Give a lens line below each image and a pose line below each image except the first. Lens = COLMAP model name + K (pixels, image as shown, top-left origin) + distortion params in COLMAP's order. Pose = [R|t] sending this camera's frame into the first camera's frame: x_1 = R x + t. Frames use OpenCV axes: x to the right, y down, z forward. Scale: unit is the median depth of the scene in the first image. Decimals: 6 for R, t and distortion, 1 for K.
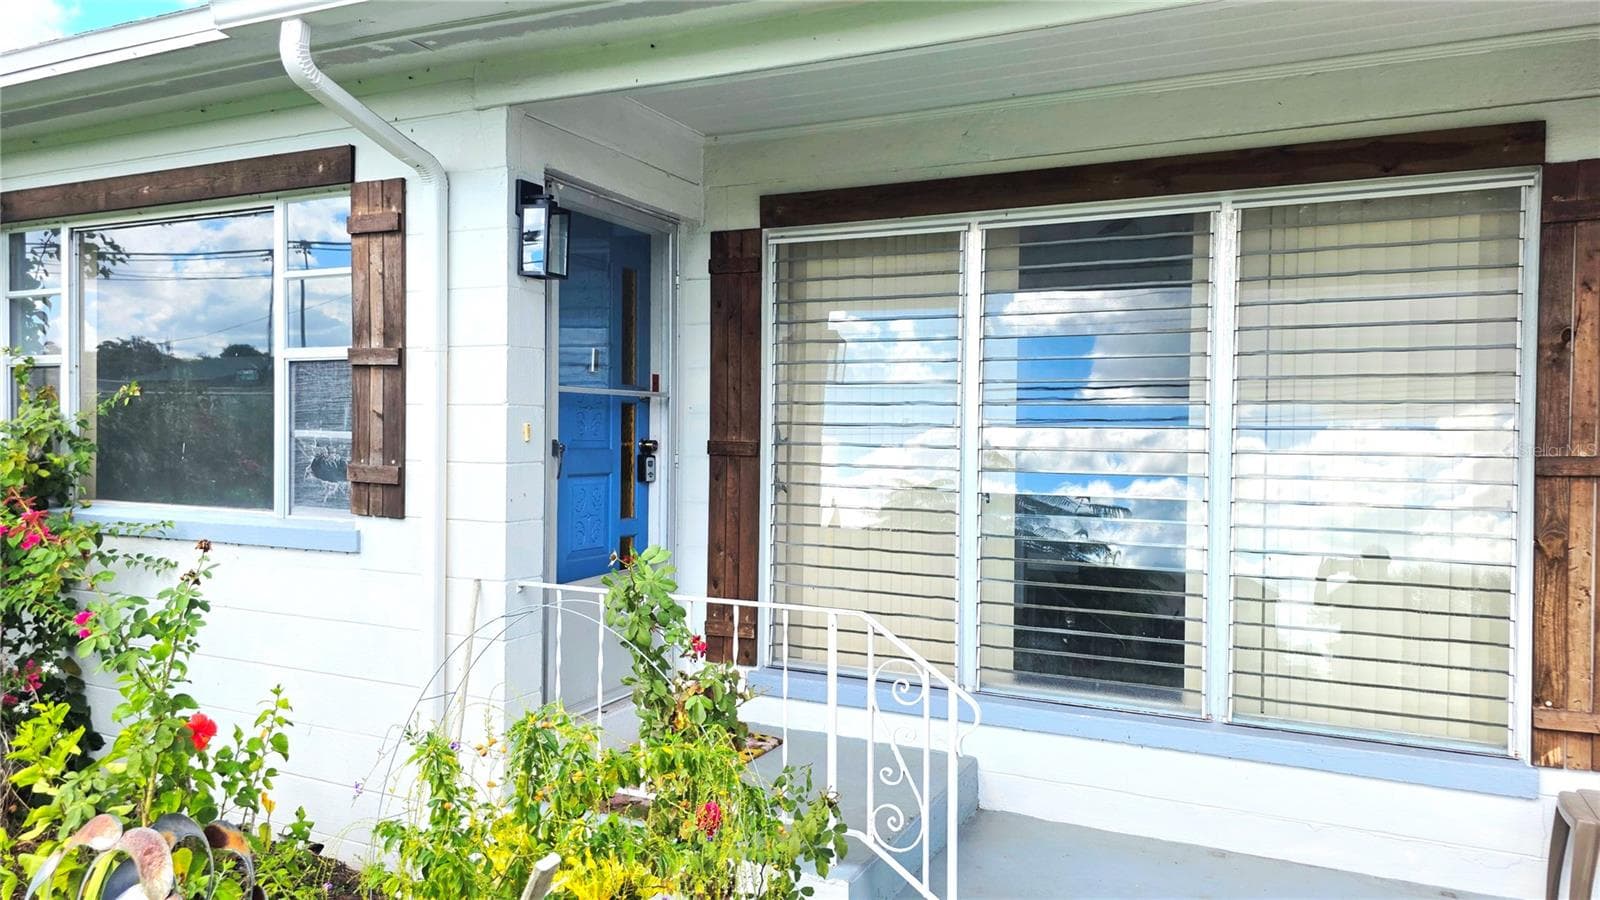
lens RADIAL K [[1075.7, 0, 806.4], [0, 1075.7, 448.6], [0, 0, 1]] dist [0.056752, -0.054388]
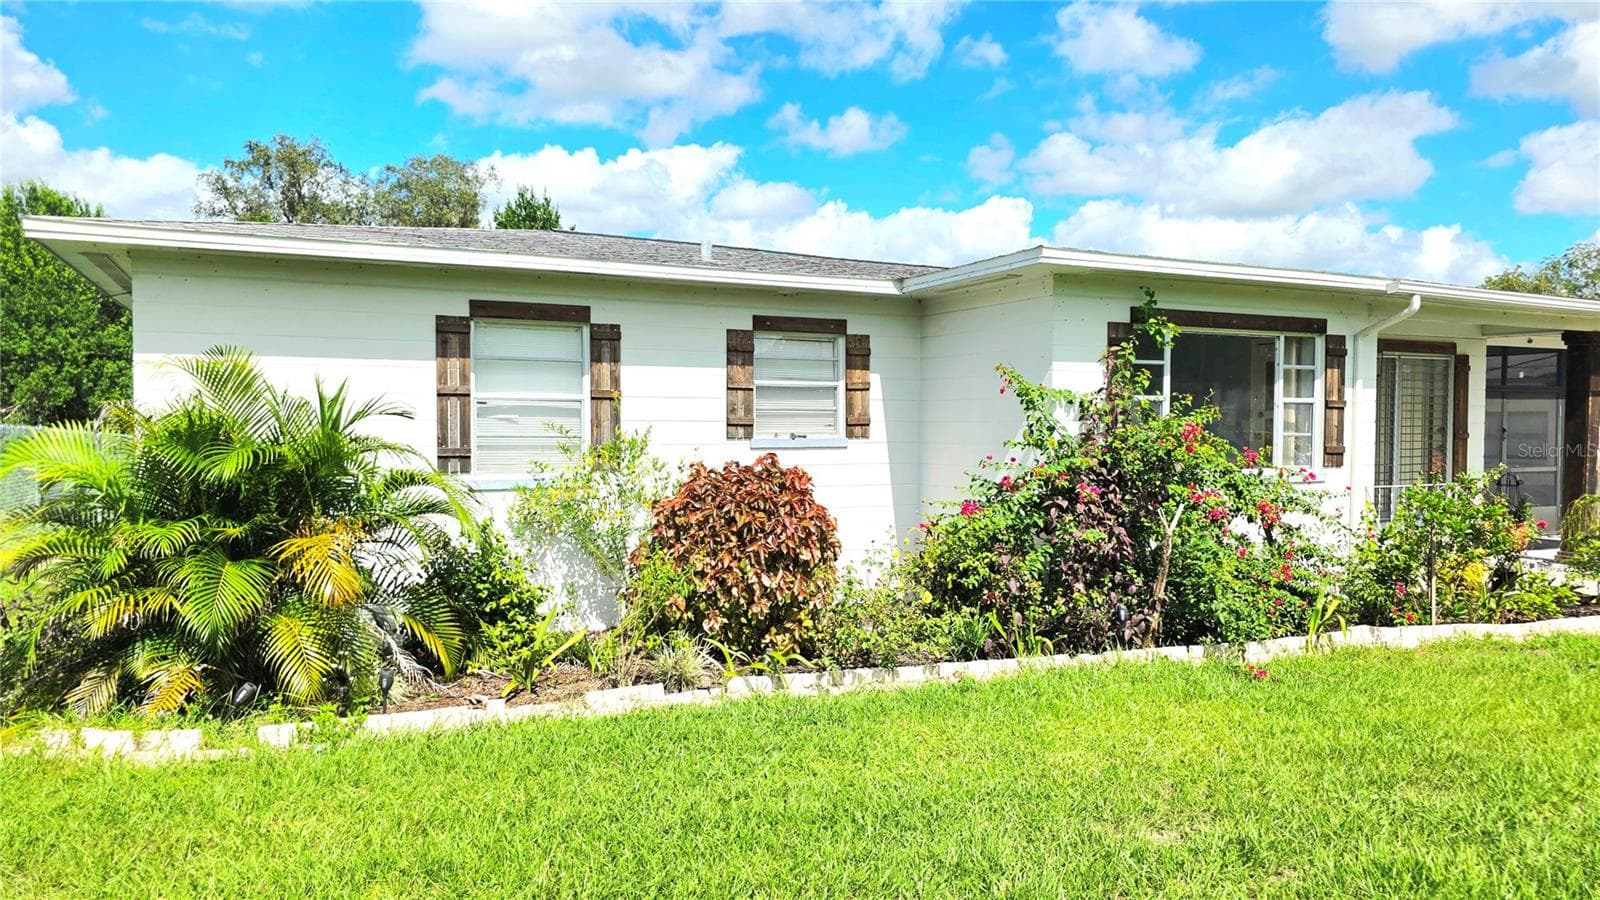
lens RADIAL K [[1075.7, 0, 818.7], [0, 1075.7, 454.8], [0, 0, 1]] dist [0.056752, -0.054388]
pose [[0.600922, -0.036822, 0.798459, -3.179005], [0.019095, 0.999315, 0.031714, -0.068355], [-0.799079, -0.003811, 0.601214, 0.431565]]
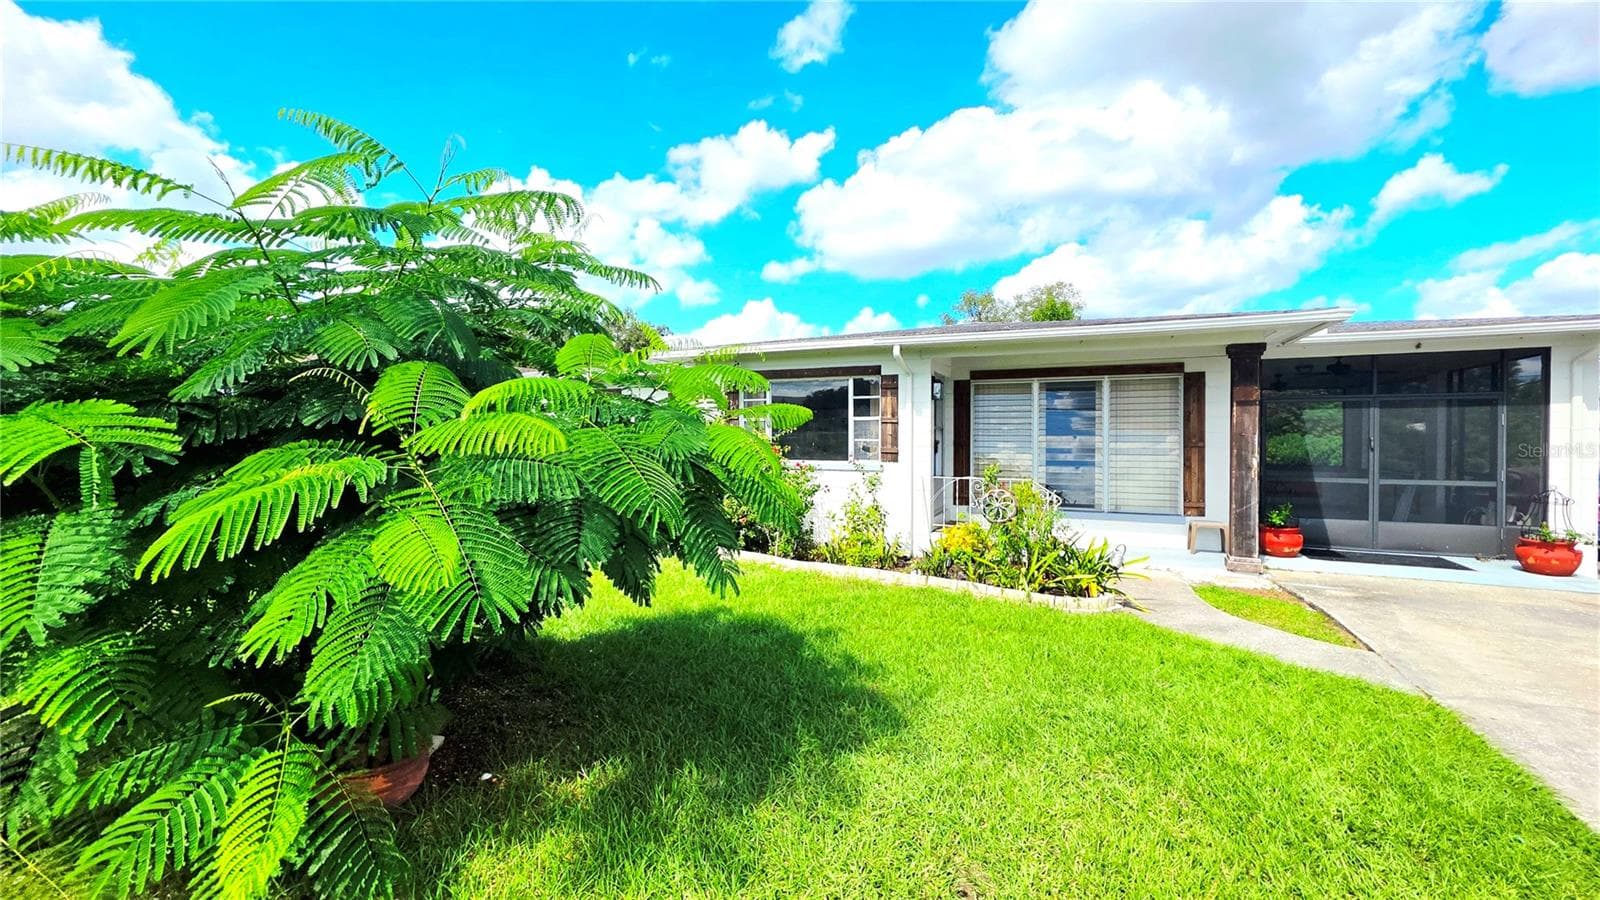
lens RADIAL K [[639.6, 0, 806.3], [0, 639.6, 435.8], [0, 0, 1]] dist [0.001287, 0.000273]
pose [[0.999741, -0.011315, 0.019732, -0.737191], [0.011629, 0.999806, -0.015886, 0.004123], [-0.019548, 0.016112, 0.999679, -1.271289]]
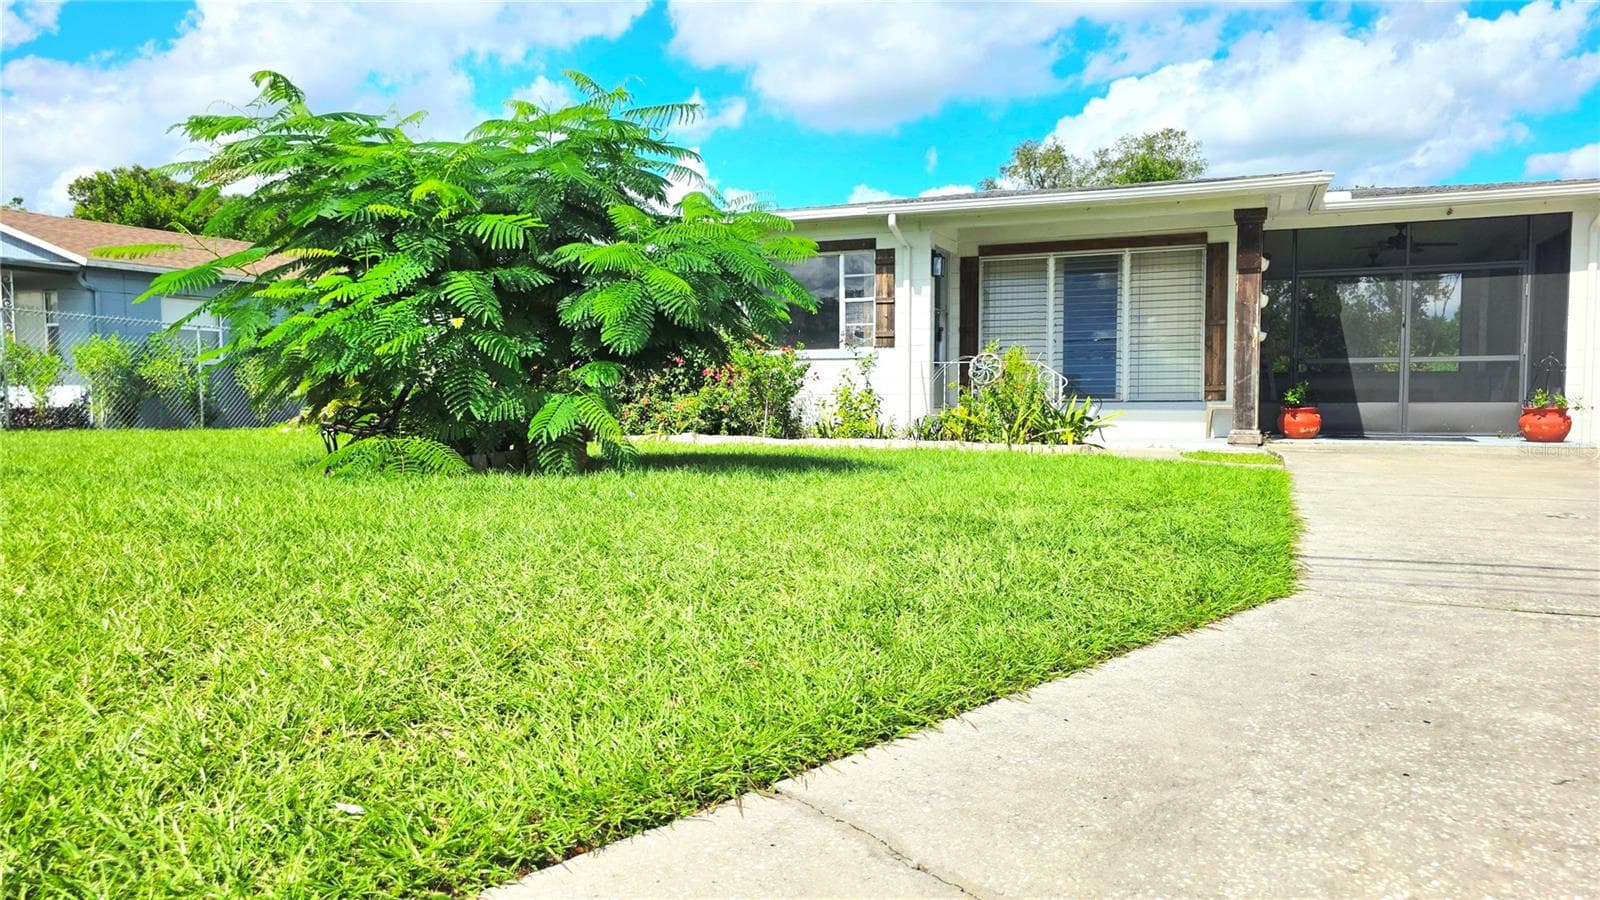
lens RADIAL K [[1075.7, 0, 807.3], [0, 1075.7, 455.6], [0, 0, 1]] dist [0.056752, -0.054388]
pose [[0.998098, -0.021937, 0.057617, -0.851089], [0.019320, 0.998774, 0.045587, 0.249450], [-0.058546, -0.044387, 0.997297, -2.430766]]
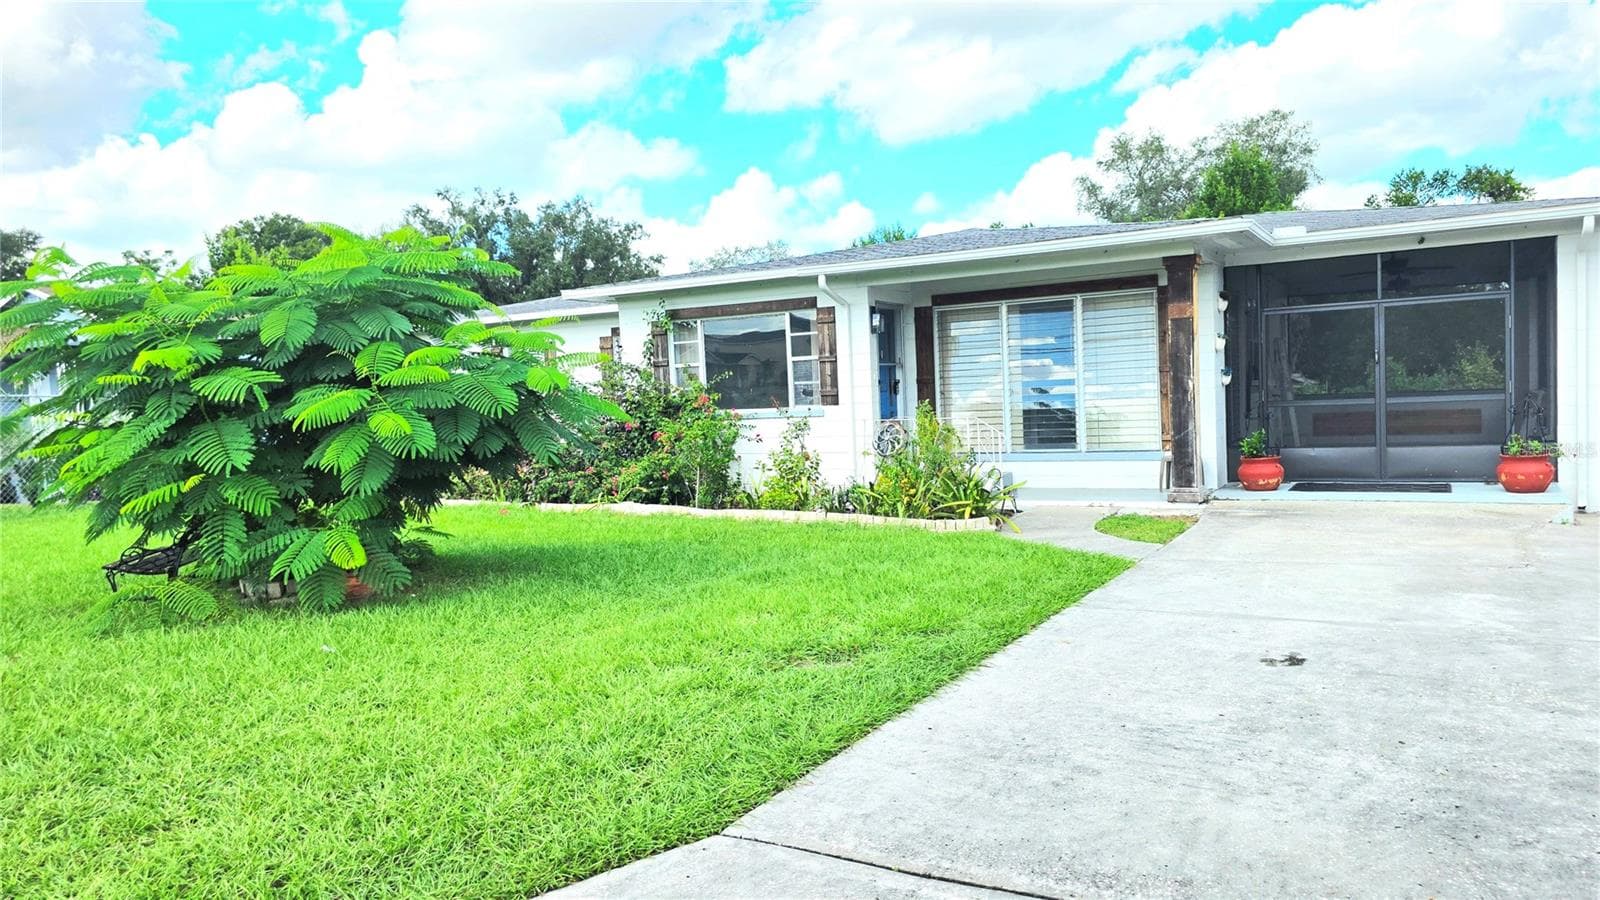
lens RADIAL K [[1075.7, 0, 798.4], [0, 1075.7, 458.0], [0, 0, 1]] dist [0.056752, -0.054388]
pose [[0.995743, -0.052958, -0.075438, -0.248599], [0.056358, 0.997455, 0.043679, 0.076330], [0.072933, -0.047745, 0.996193, -2.412670]]
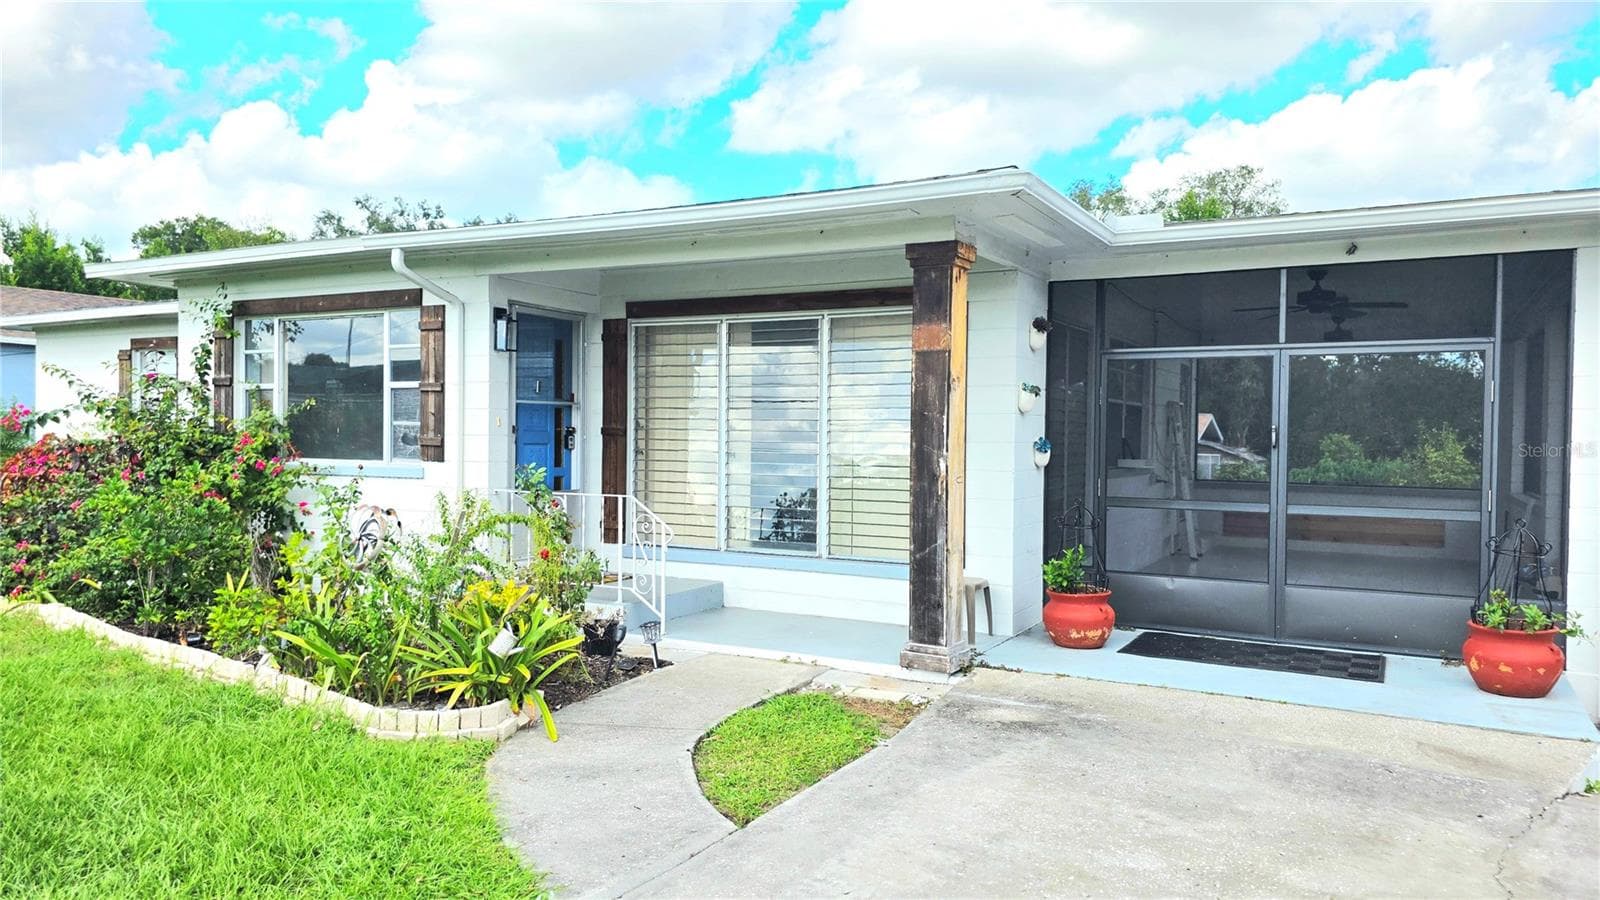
lens RADIAL K [[1075.7, 0, 810.5], [0, 1075.7, 450.3], [0, 0, 1]] dist [0.056752, -0.054388]
pose [[0.998860, -0.000064, -0.047734, 0.457918], [-0.000086, 0.999995, -0.003155, 0.048094], [0.047734, 0.003156, 0.998855, -1.112108]]
